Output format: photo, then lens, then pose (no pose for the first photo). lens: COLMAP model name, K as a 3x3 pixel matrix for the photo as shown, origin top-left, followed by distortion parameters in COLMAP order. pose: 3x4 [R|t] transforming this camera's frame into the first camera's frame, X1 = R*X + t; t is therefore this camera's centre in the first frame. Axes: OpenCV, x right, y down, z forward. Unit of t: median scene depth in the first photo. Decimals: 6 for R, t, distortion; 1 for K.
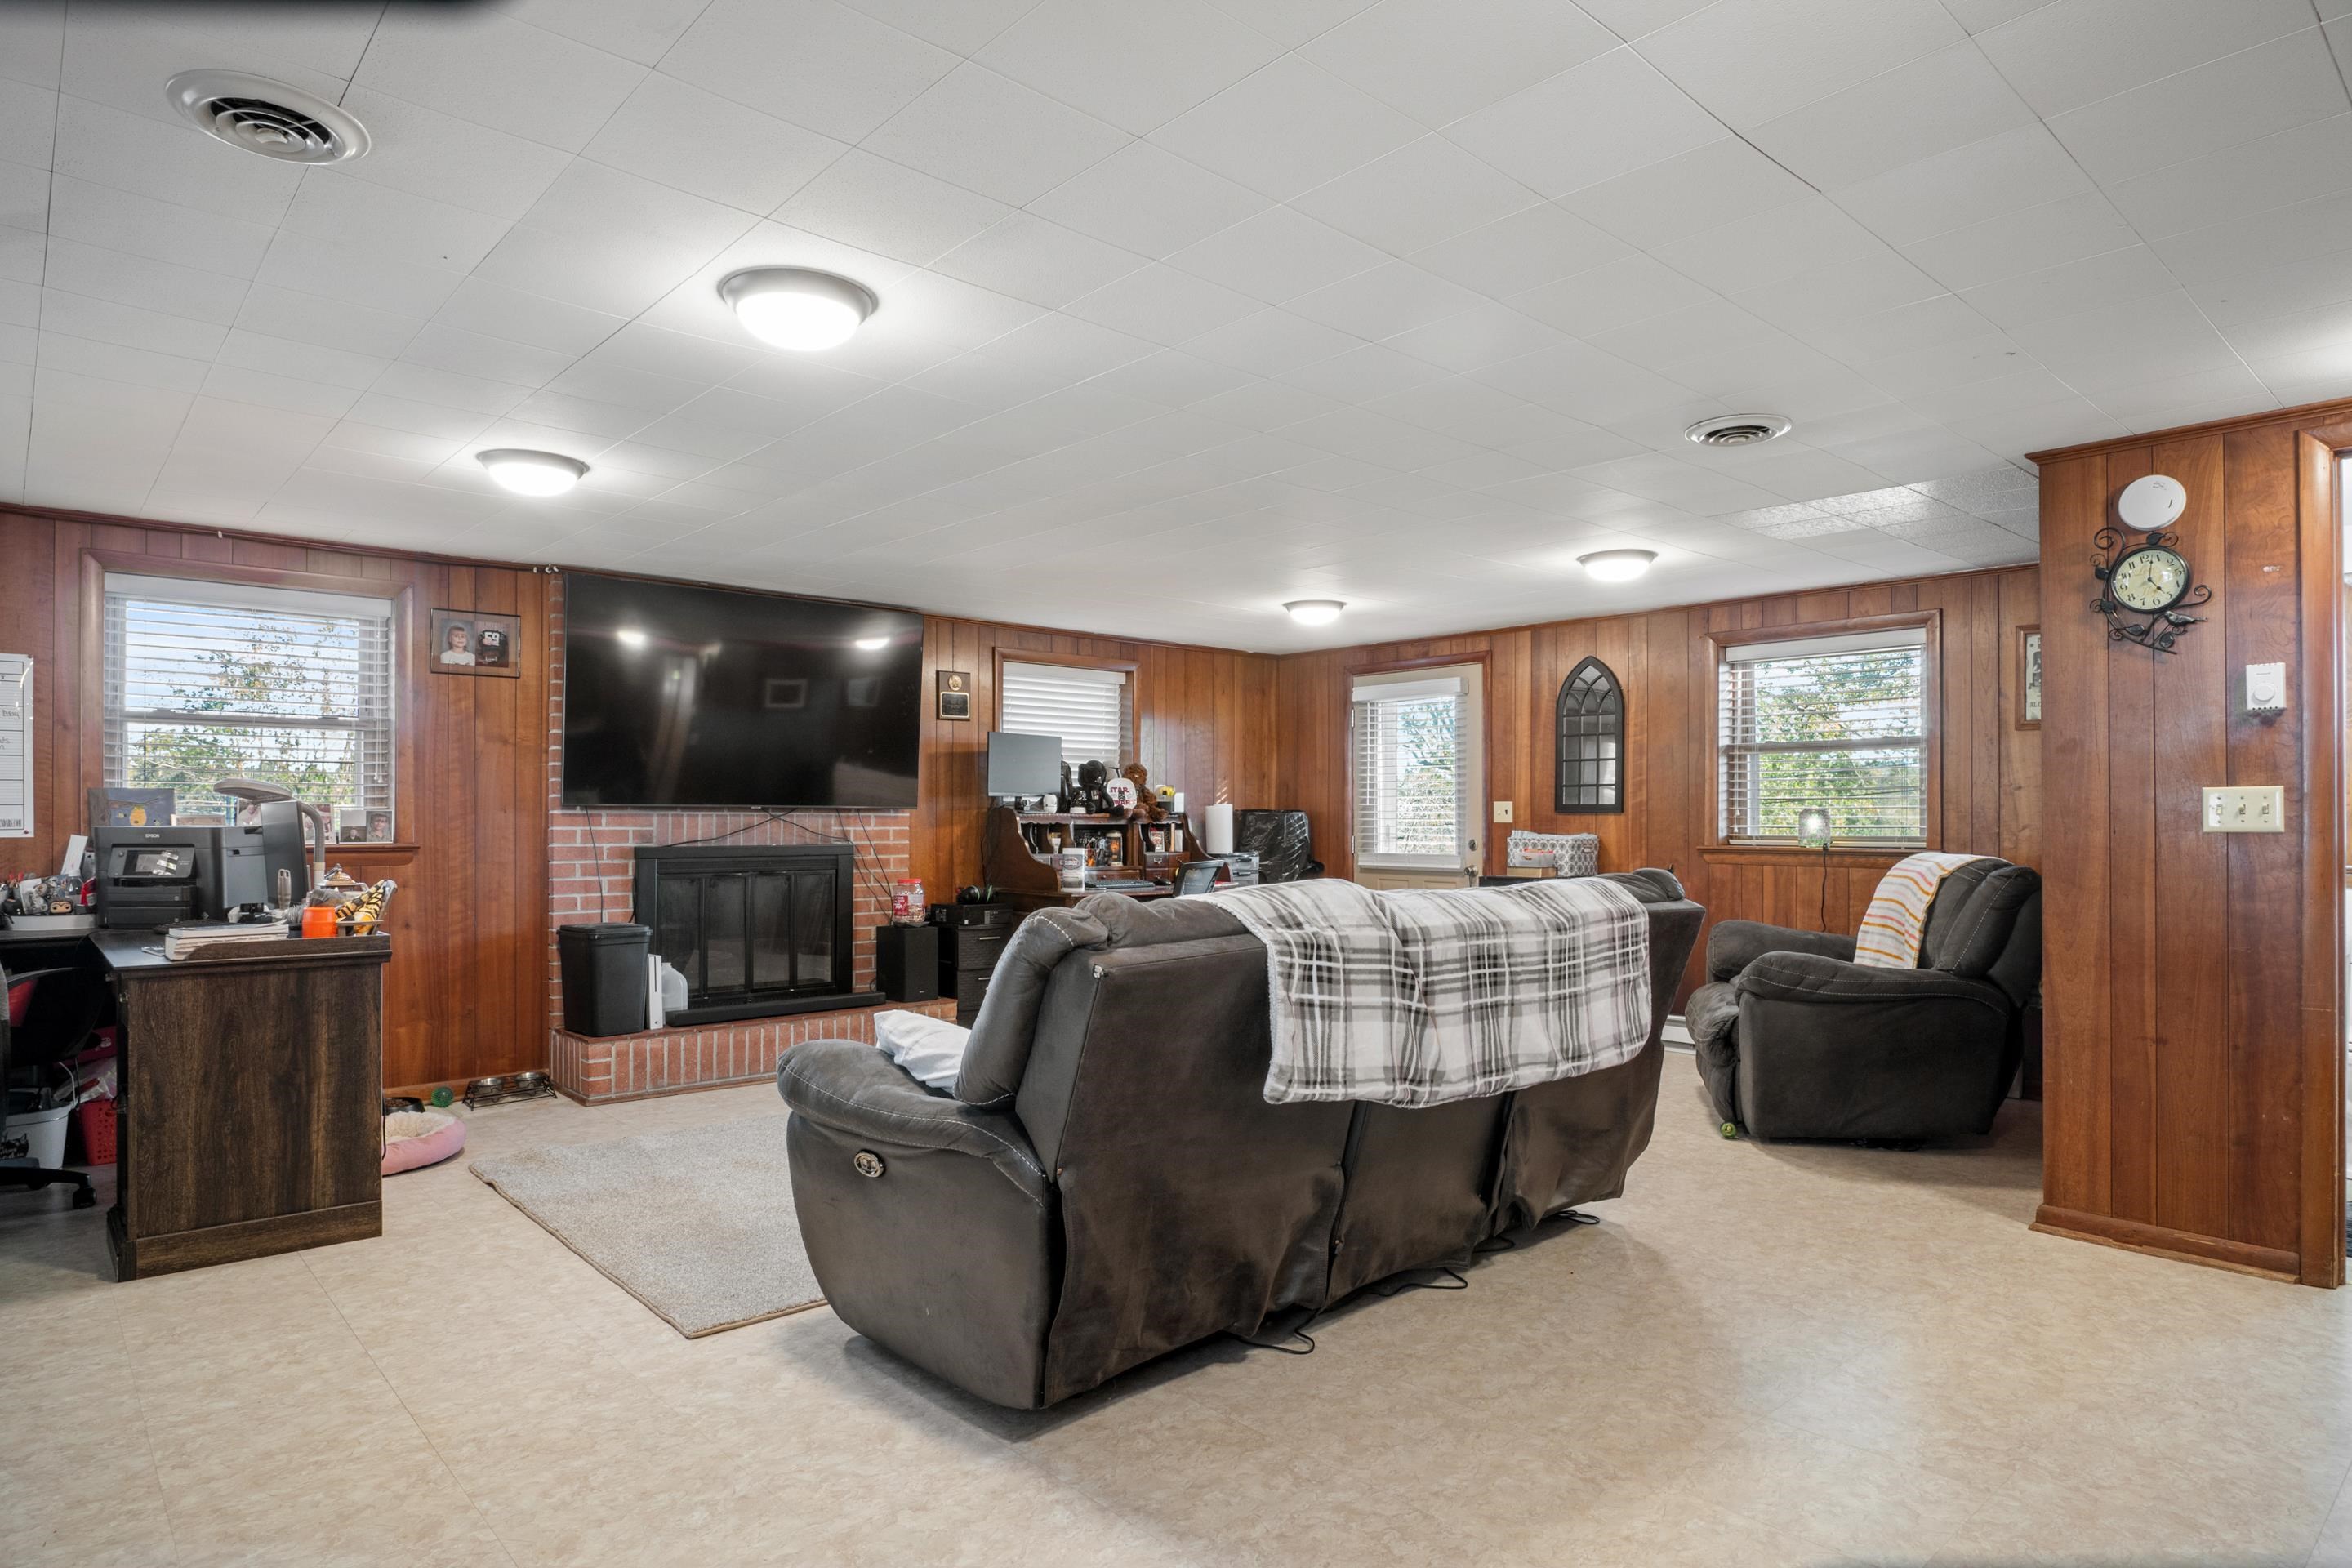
lens RADIAL K [[1315.5, 0, 1178.7], [0, 1315.5, 803.2], [0, 0, 1]] dist [-0.013922, -0.000577]
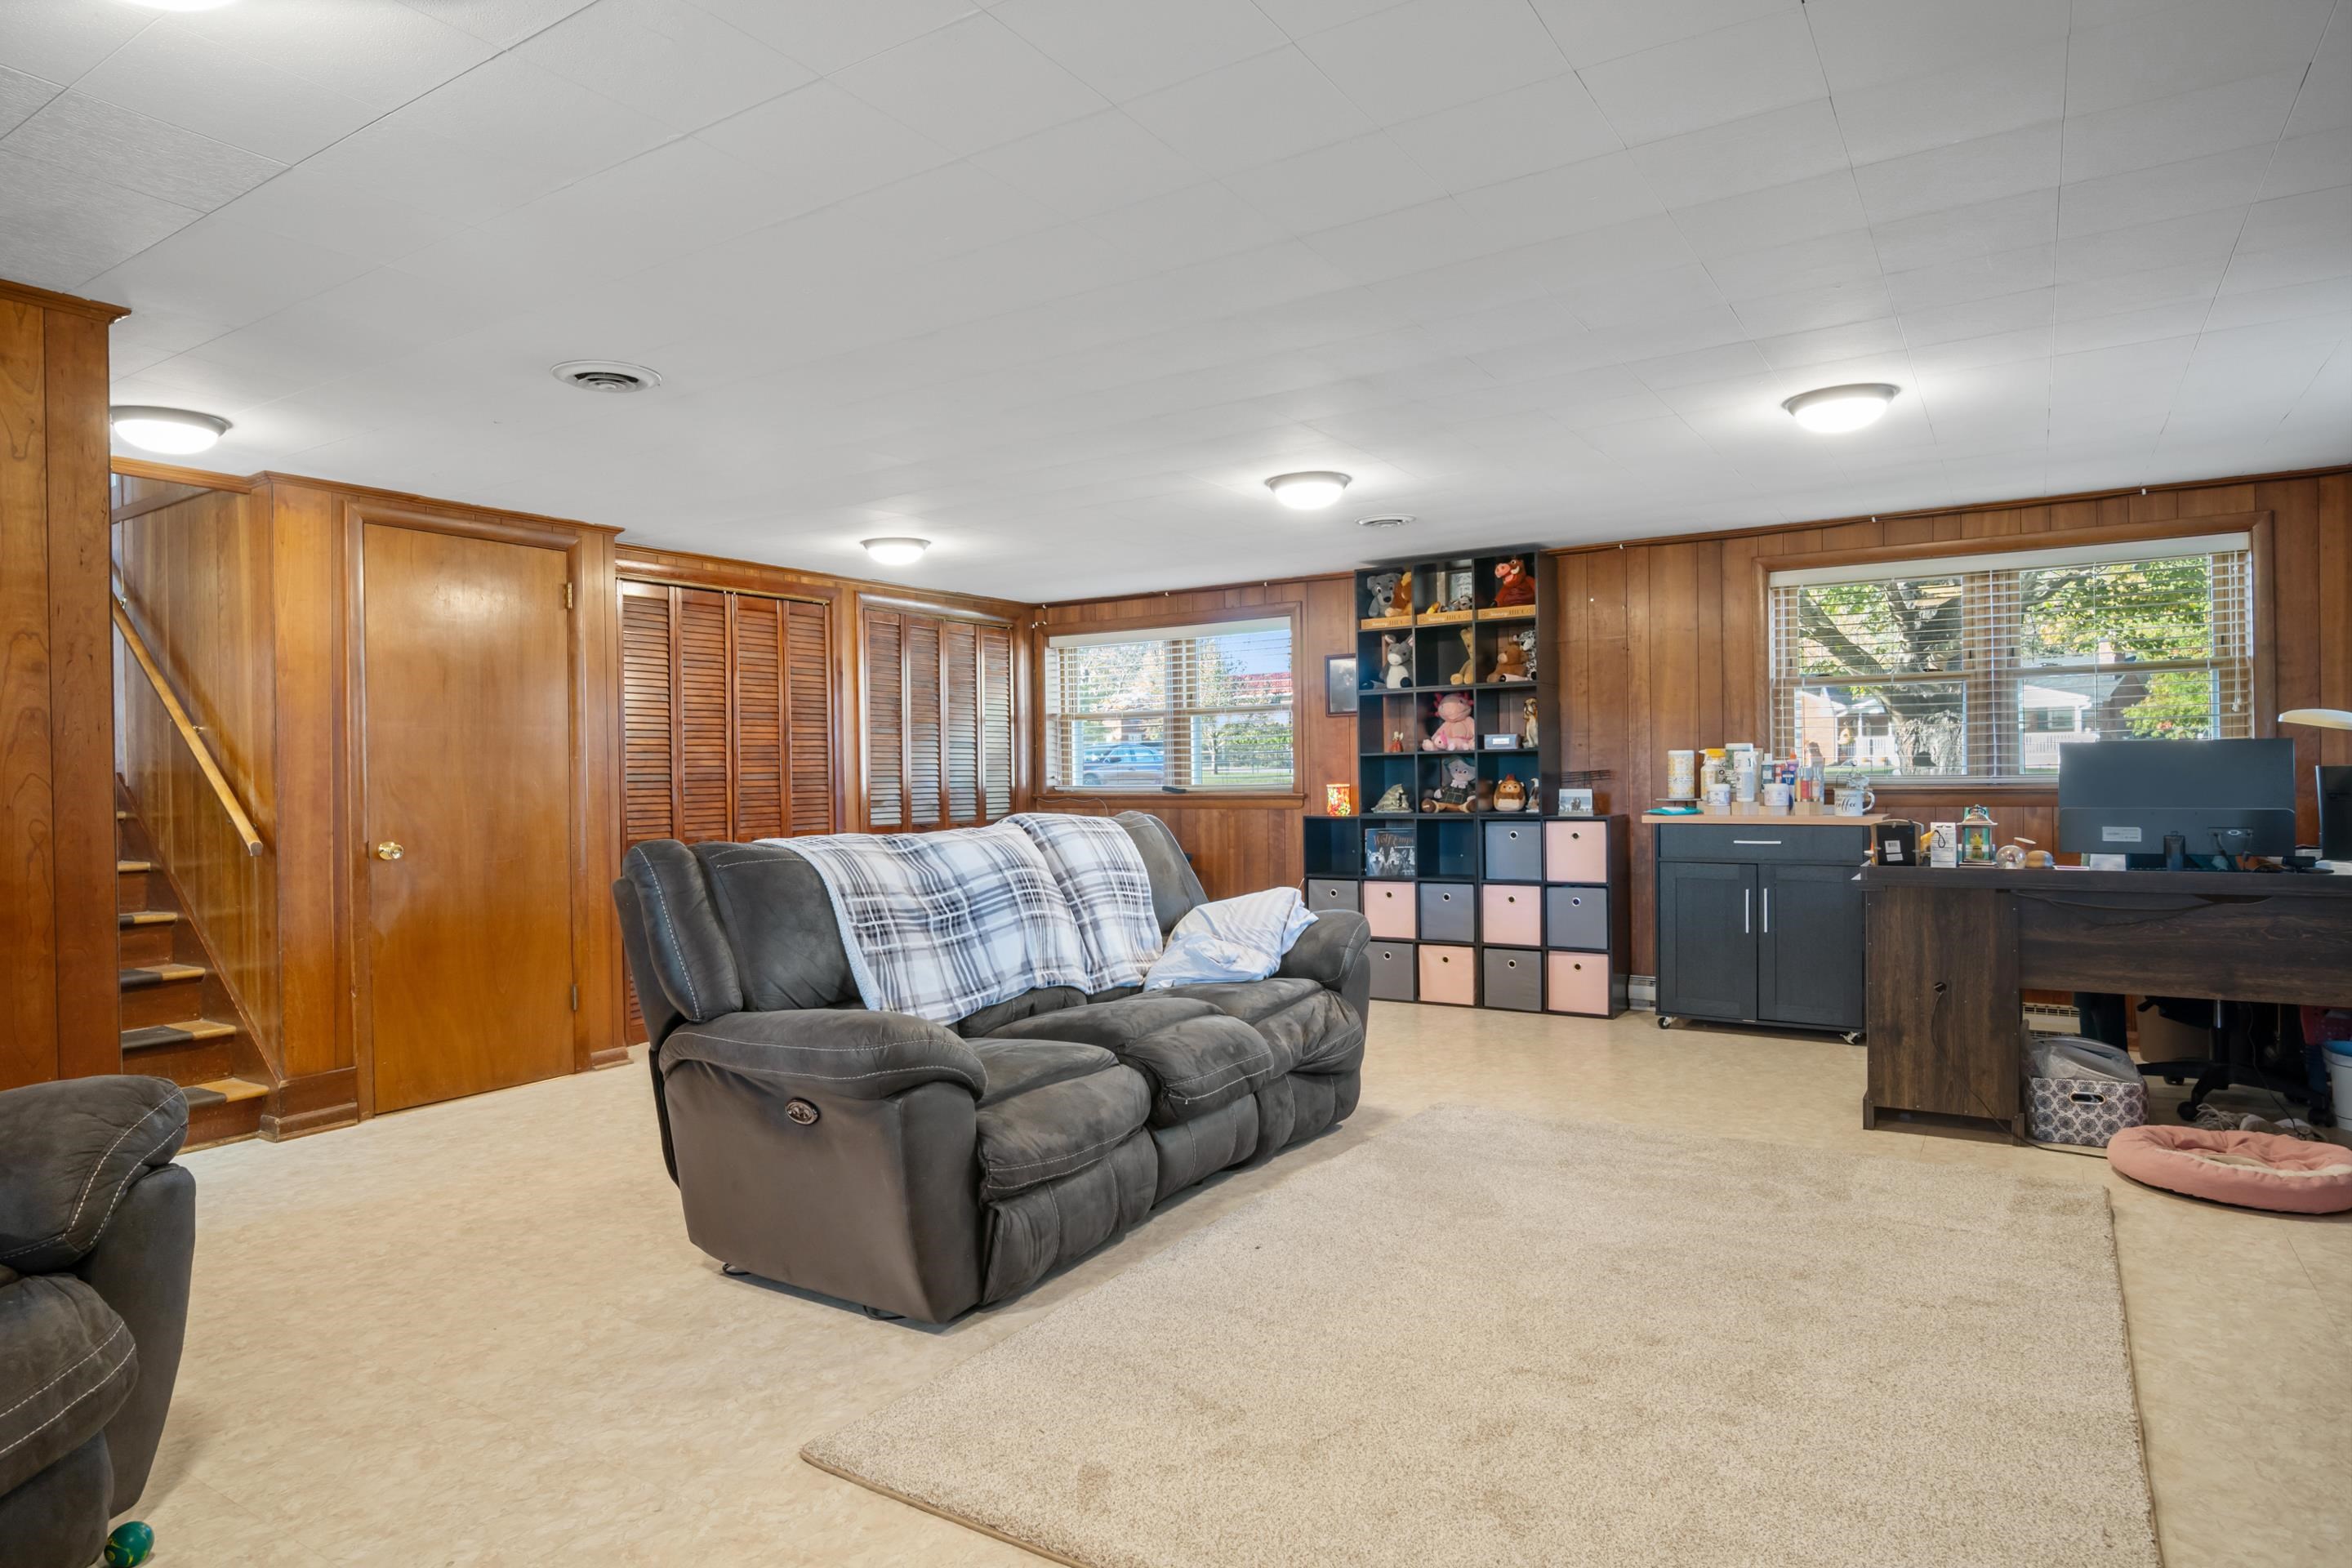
lens RADIAL K [[1315.5, 0, 1176.0], [0, 1315.5, 788.3], [0, 0, 1]] dist [-0.013922, -0.000577]
pose [[-0.962877, 0.005993, -0.269875, 0.185863], [0.007818, 0.999953, -0.005687, 0.013242], [0.269829, -0.007586, -0.962878, 1.318142]]
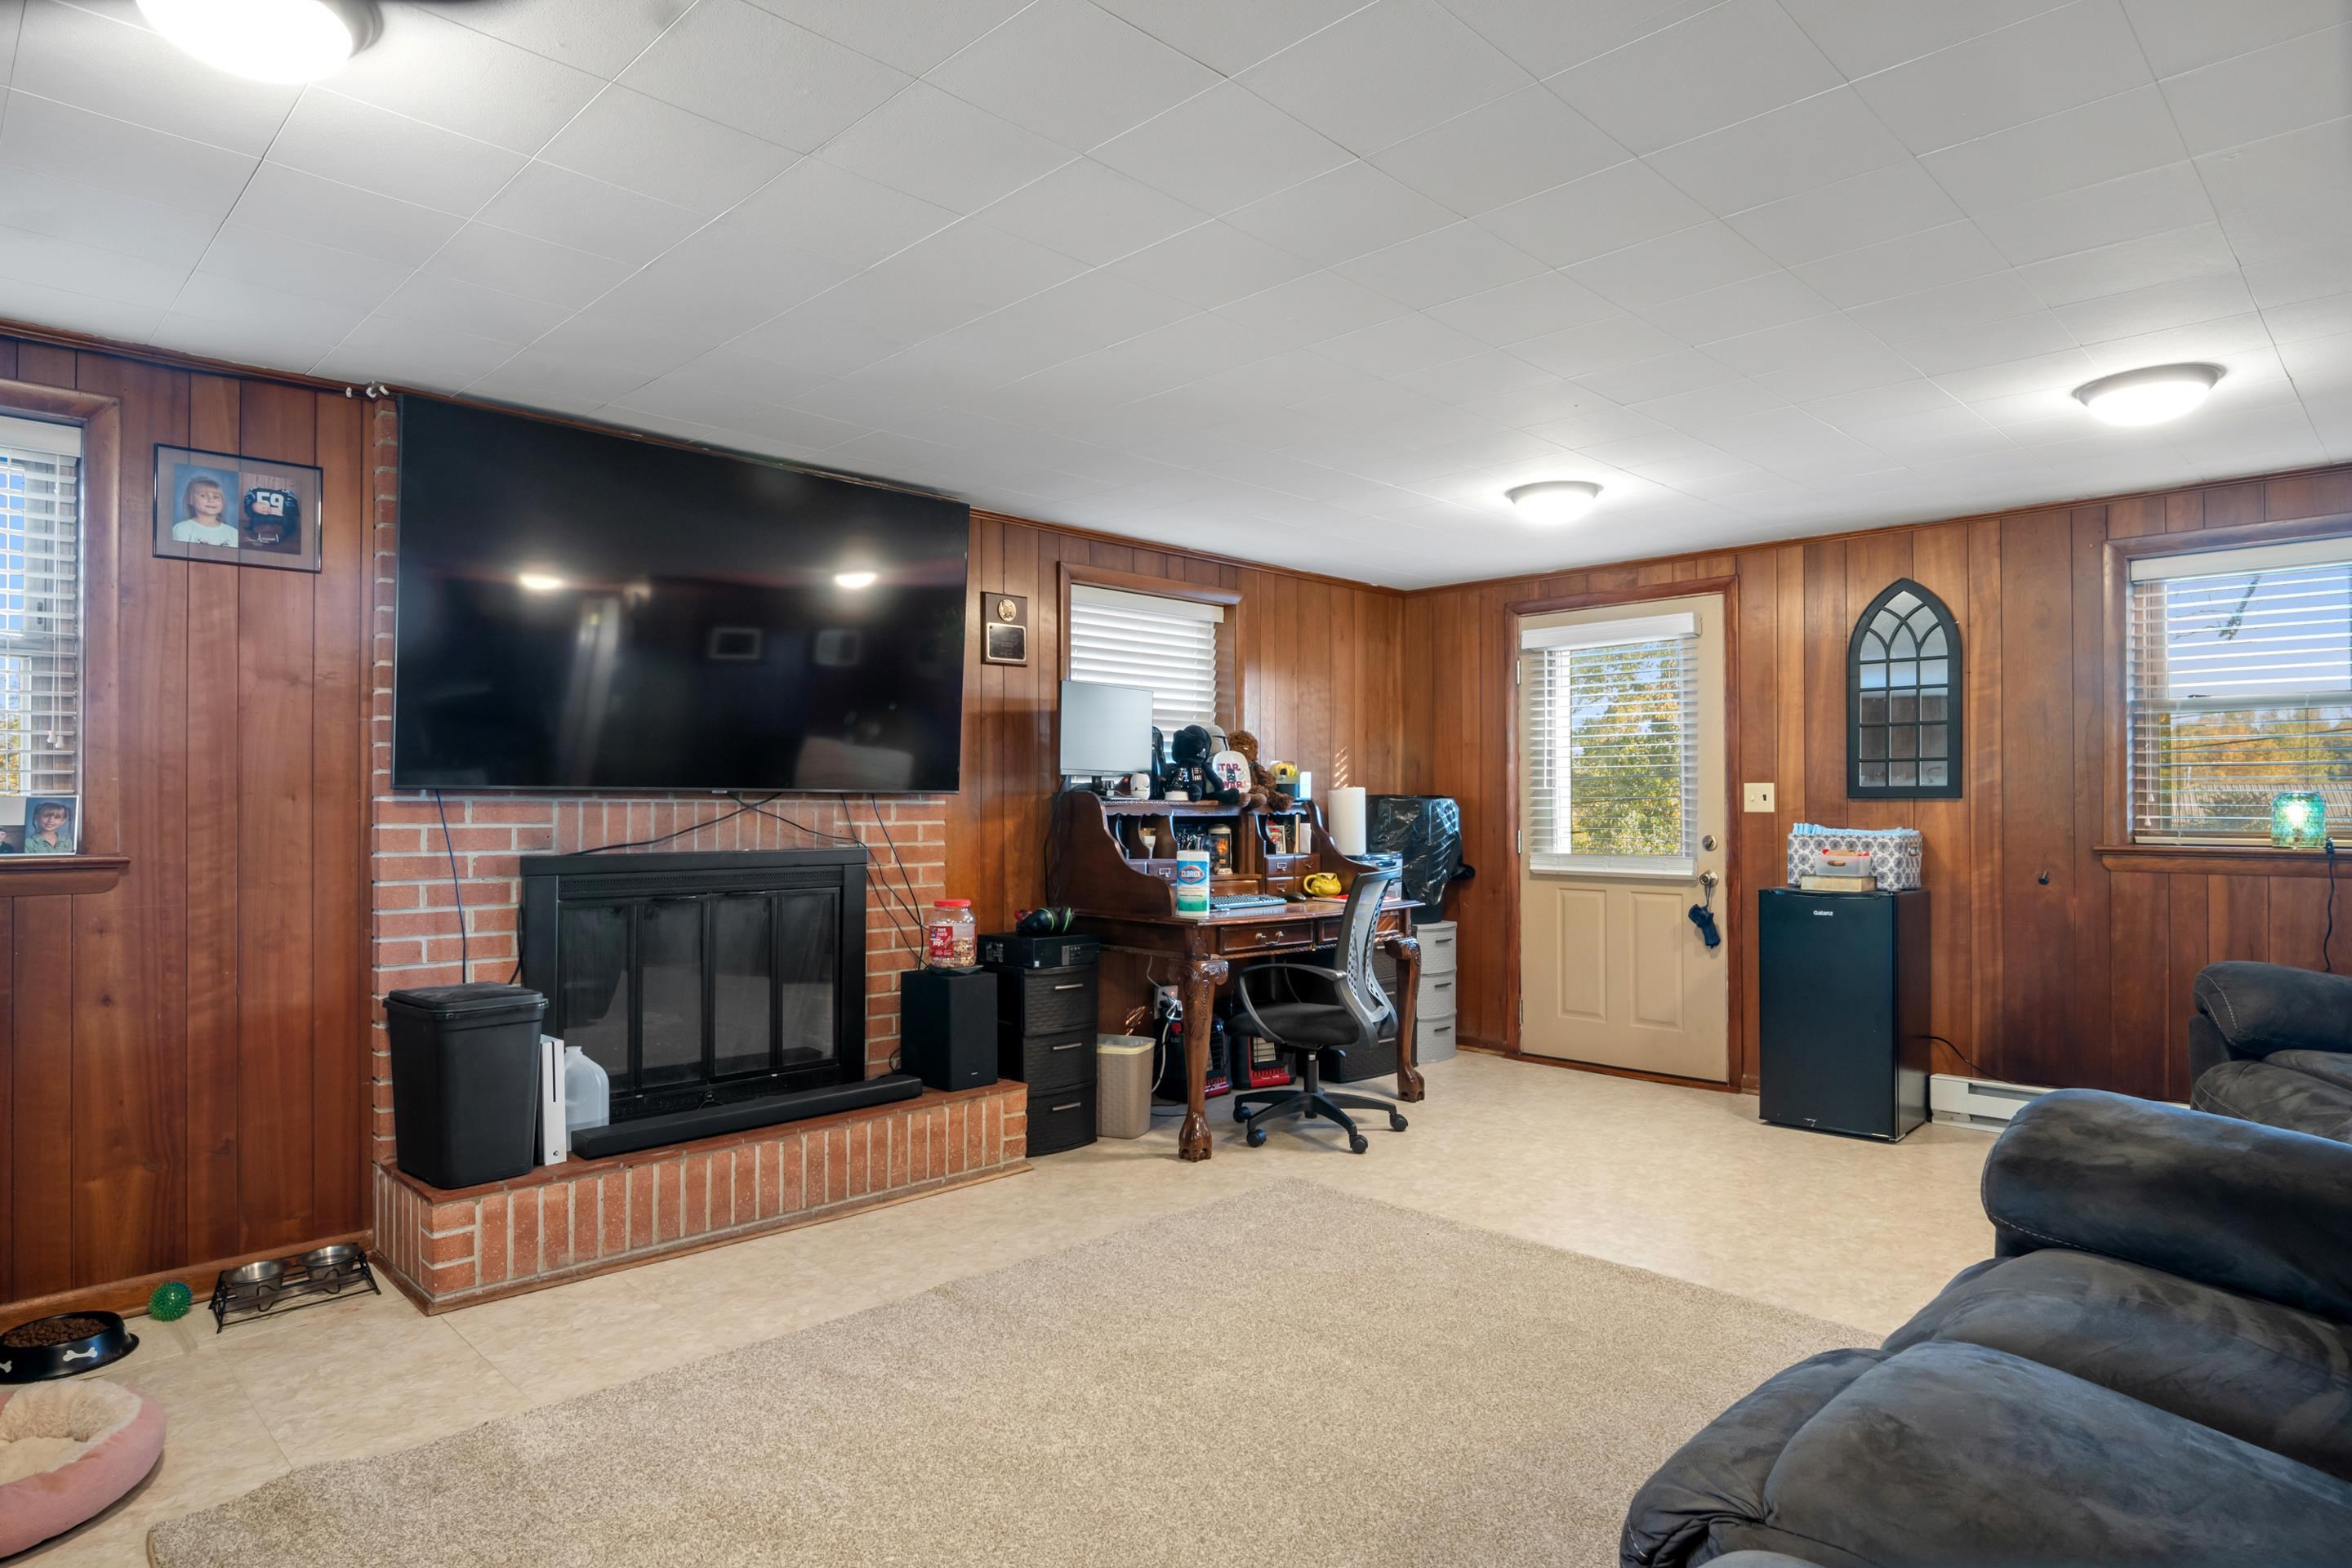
lens RADIAL K [[1315.5, 0, 1178.4], [0, 1315.5, 780.3], [0, 0, 1]] dist [-0.013922, -0.000577]
pose [[0.998649, -0.000674, 0.051960, -0.127814], [0.001037, 0.999975, -0.006962, 0.002281], [-0.051954, 0.007006, 0.998625, 0.340460]]
